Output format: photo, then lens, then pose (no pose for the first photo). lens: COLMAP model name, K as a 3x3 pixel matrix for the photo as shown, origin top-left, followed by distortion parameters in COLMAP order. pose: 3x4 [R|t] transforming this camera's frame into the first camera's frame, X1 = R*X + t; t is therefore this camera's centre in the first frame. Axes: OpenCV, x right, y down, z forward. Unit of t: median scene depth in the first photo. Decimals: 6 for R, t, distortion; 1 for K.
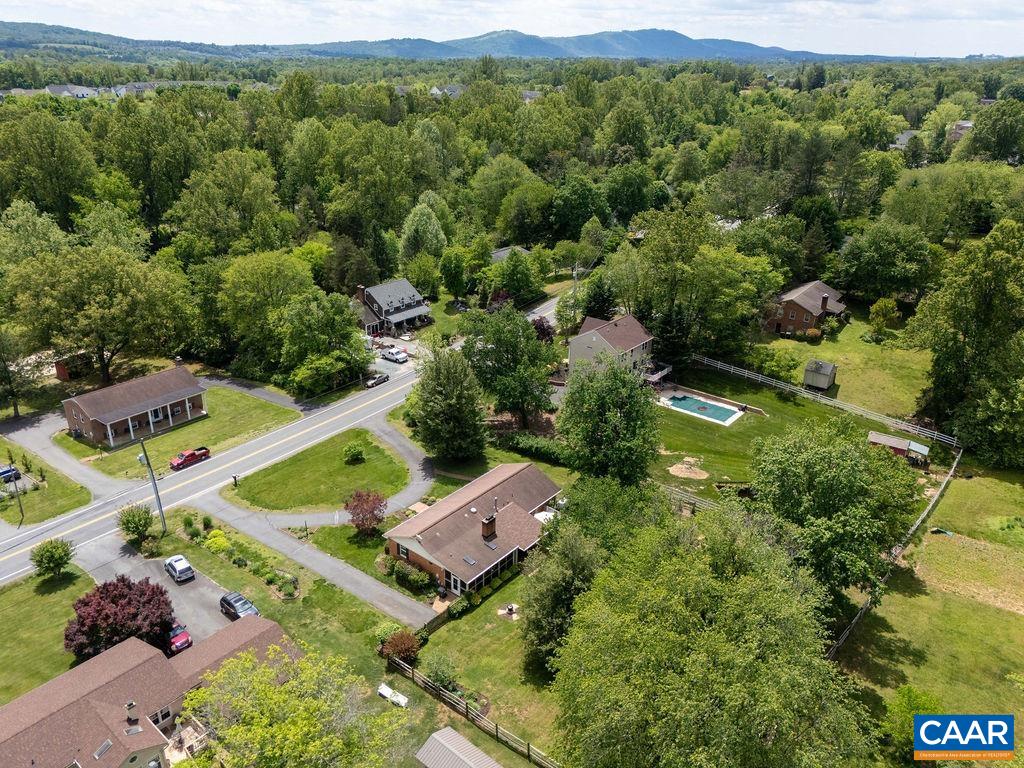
lens RADIAL K [[794.5, 0, 512.0], [0, 794.5, 384.0], [0, 0, 1]] dist [0.037642, -0.004393]
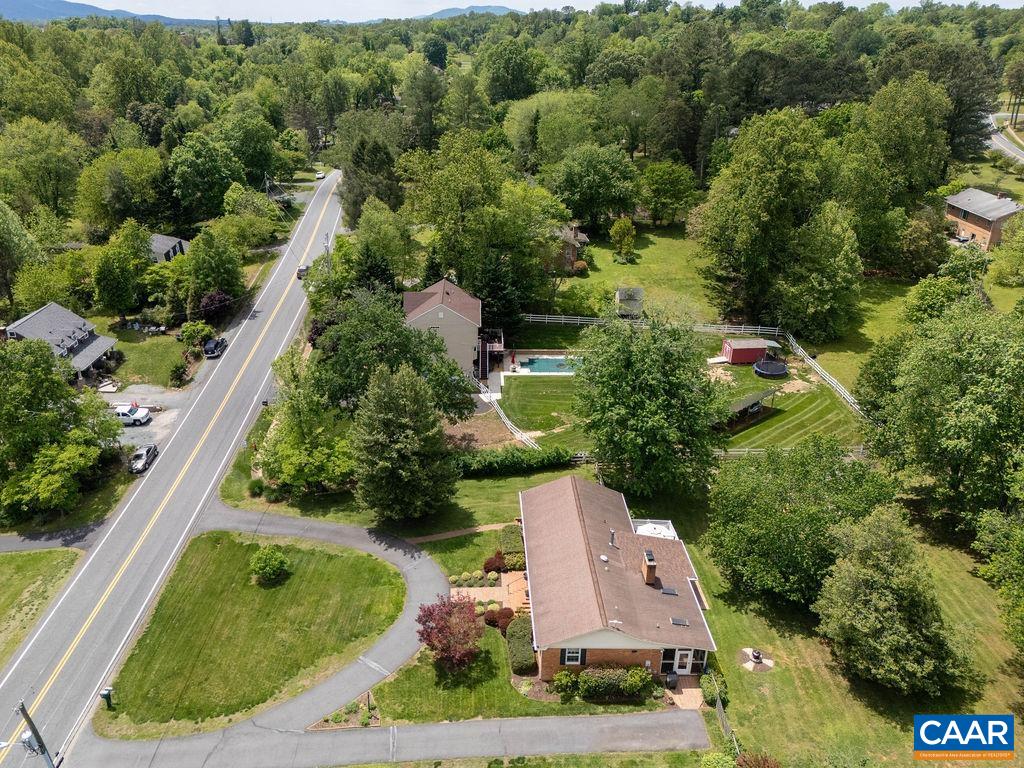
lens RADIAL K [[824.4, 0, 512.0], [0, 824.4, 384.0], [0, 0, 1]] dist [0.035629, -0.003543]
pose [[0.750160, -0.266362, 0.605237, -0.346882], [0.253776, 0.961163, 0.108461, -0.060785], [-0.610621, 0.072232, 0.788622, 0.313880]]
